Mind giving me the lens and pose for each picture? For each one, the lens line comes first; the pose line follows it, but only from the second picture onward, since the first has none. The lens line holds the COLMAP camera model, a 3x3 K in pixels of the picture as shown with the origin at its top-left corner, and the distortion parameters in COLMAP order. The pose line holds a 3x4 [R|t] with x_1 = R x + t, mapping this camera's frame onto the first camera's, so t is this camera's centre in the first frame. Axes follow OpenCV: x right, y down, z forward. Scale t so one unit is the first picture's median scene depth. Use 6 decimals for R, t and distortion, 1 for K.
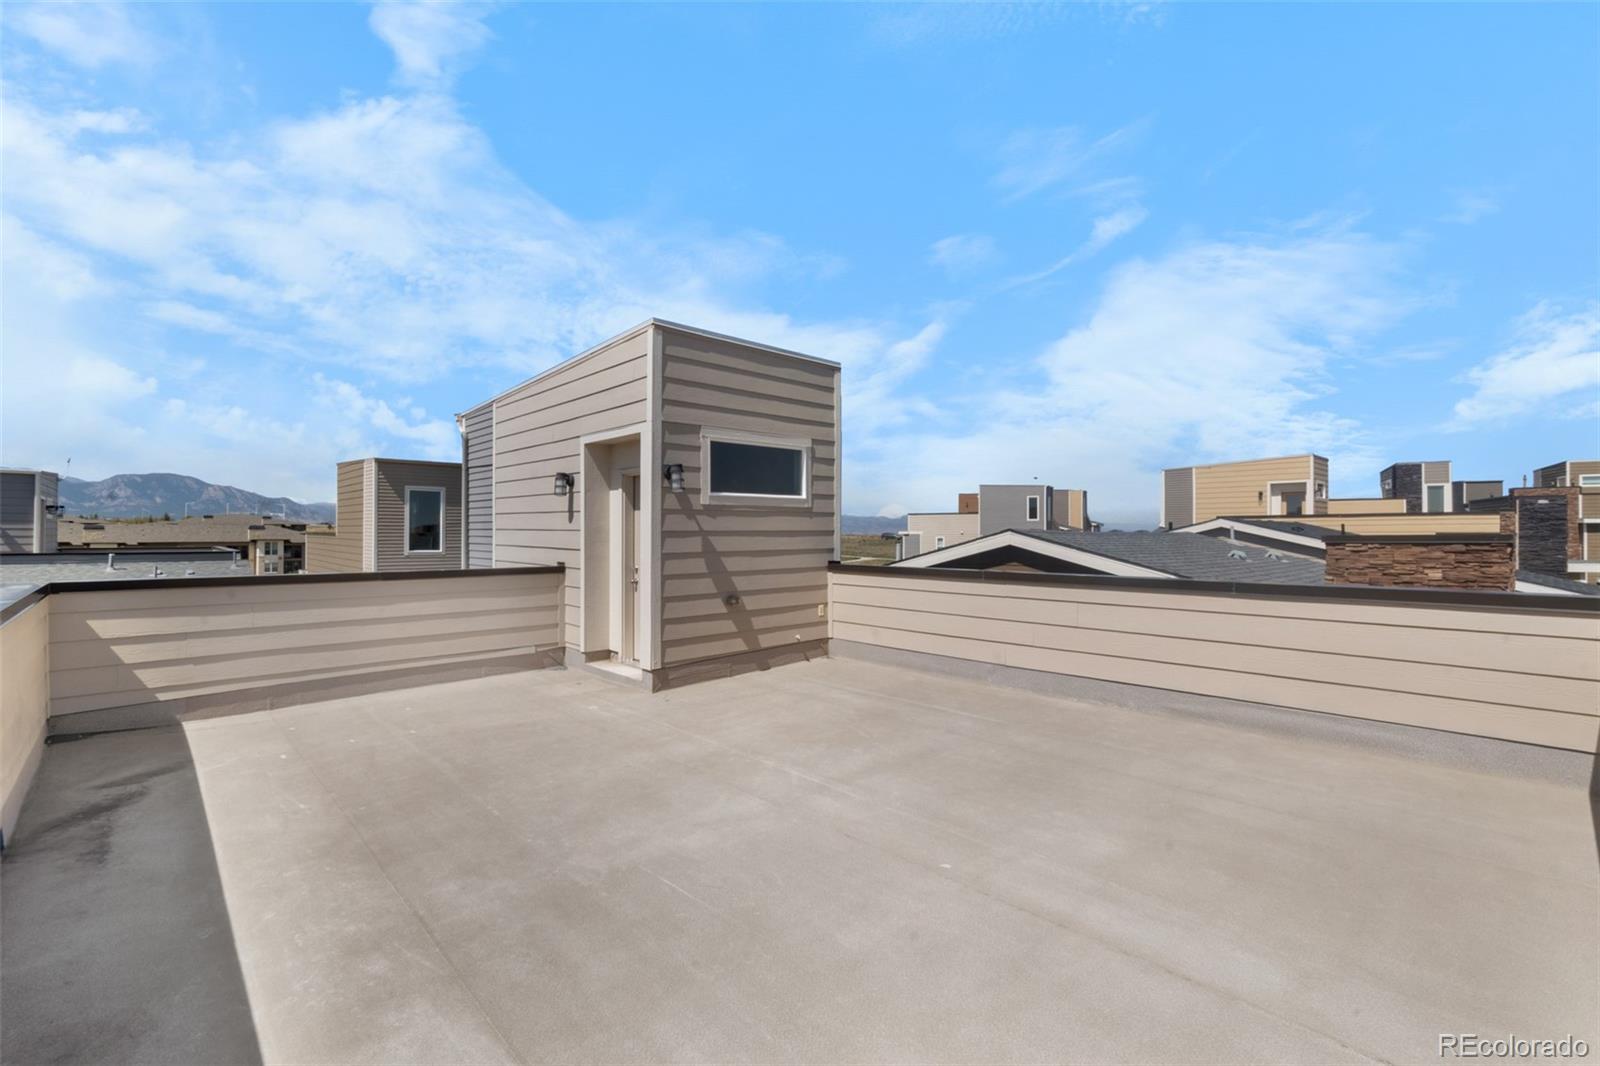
lens RADIAL K [[701.9, 0, 800.6], [0, 701.9, 537.6], [0, 0, 1]] dist [-0.000477, 0.000641]
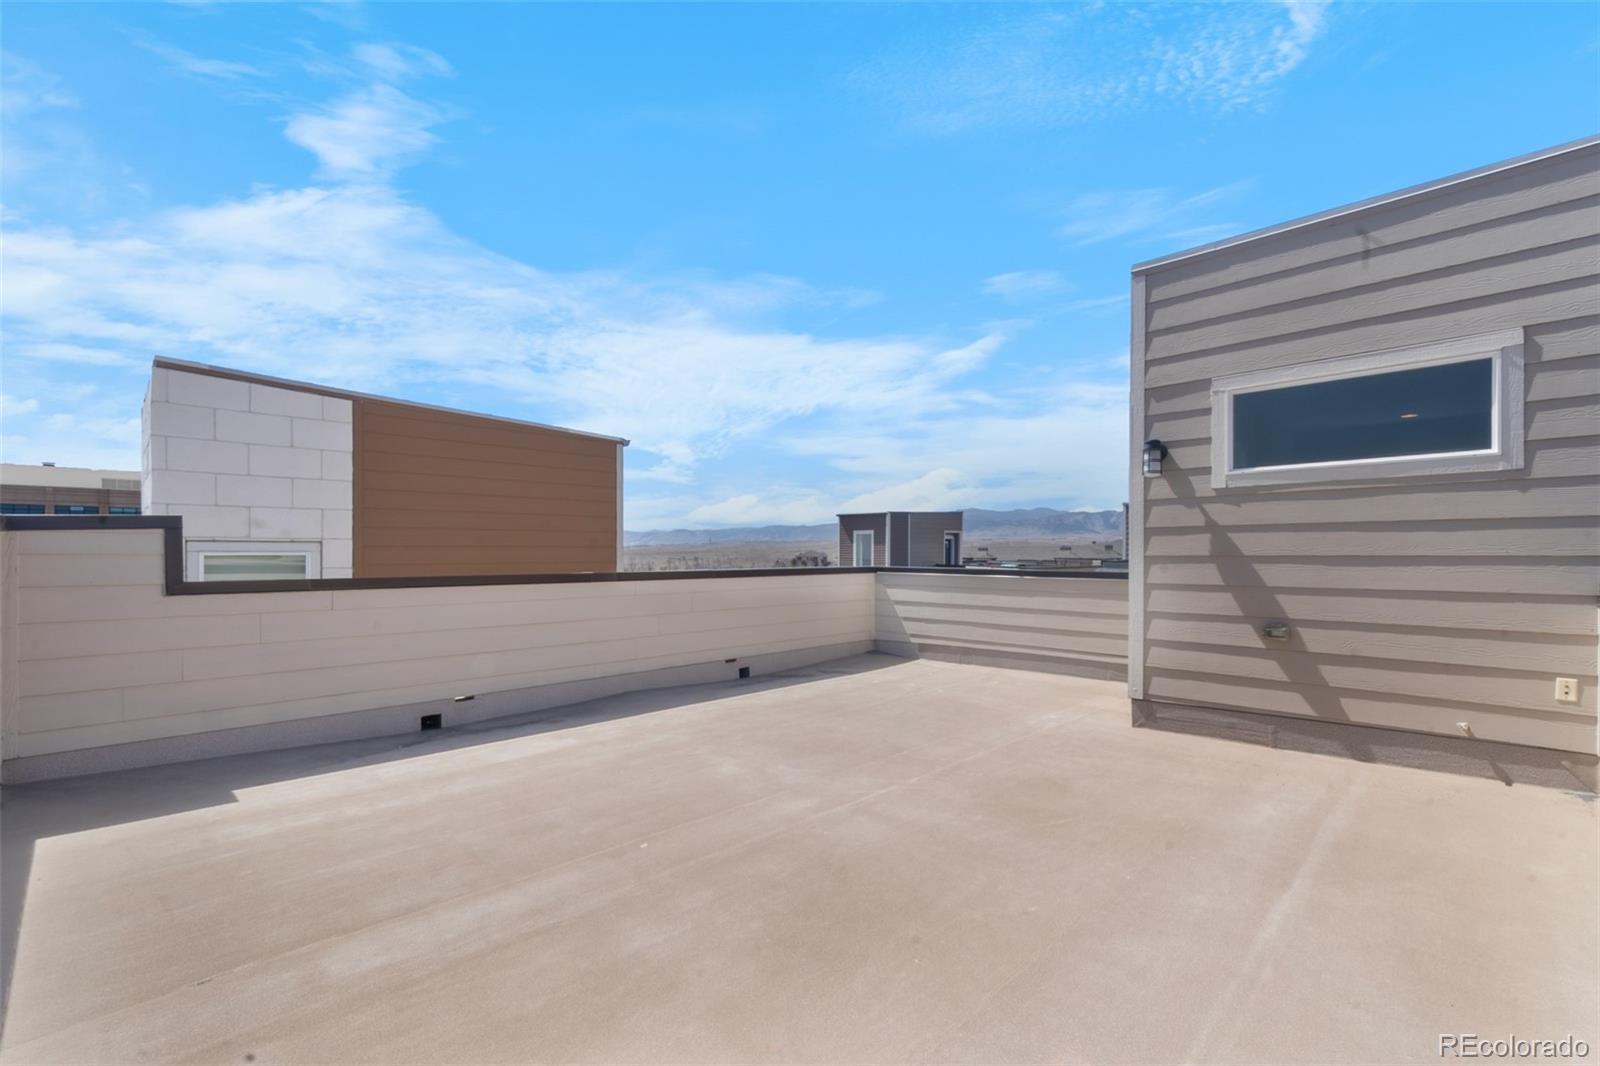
lens RADIAL K [[701.9, 0, 792.9], [0, 701.9, 563.3], [0, 0, 1]] dist [-0.000477, 0.000641]
pose [[0.008207, 0.015347, -0.999849, 0.564150], [-0.009477, 0.999839, 0.015270, 0.021609], [0.999921, 0.009350, 0.008351, 0.563071]]
